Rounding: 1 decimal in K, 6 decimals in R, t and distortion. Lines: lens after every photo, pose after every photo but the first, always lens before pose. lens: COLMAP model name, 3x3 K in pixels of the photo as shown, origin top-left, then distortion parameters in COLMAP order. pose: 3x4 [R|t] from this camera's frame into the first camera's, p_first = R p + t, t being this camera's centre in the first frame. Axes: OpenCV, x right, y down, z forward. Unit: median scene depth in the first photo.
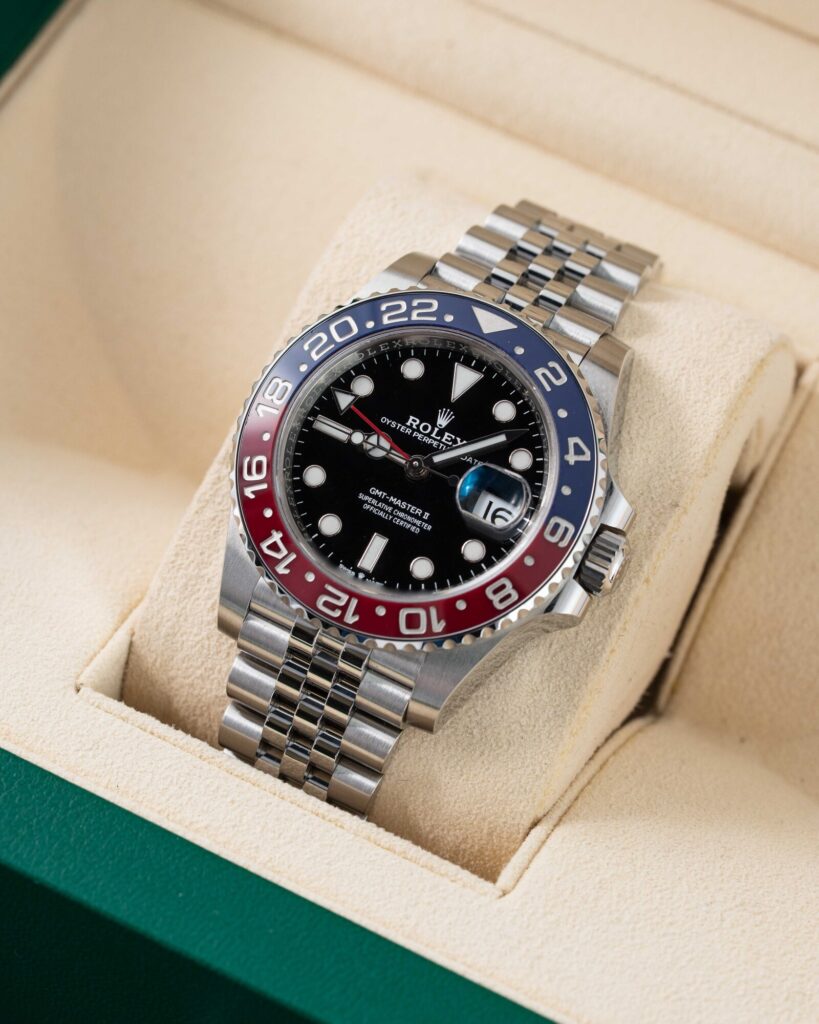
lens RADIAL K [[4846.7, 0, 409.5], [0, 4846.7, 512.0], [0, 0, 1]] dist [0.108354, -0.416680]
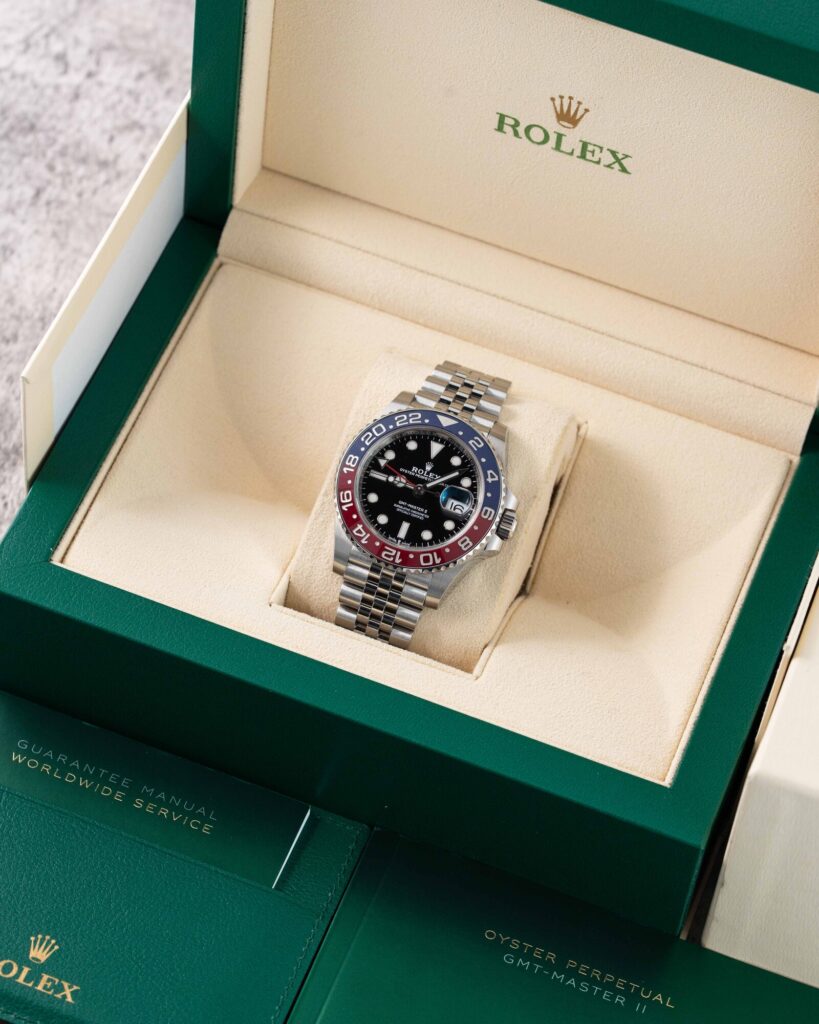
lens RADIAL K [[4846.7, 0, 409.5], [0, 4846.7, 512.0], [0, 0, 1]] dist [0.108354, -0.416680]
pose [[0.990388, -0.087299, 0.107287, -0.239424], [0.086701, 0.996182, 0.010232, -0.022081], [-0.107771, -0.000831, 0.994175, -1.186083]]
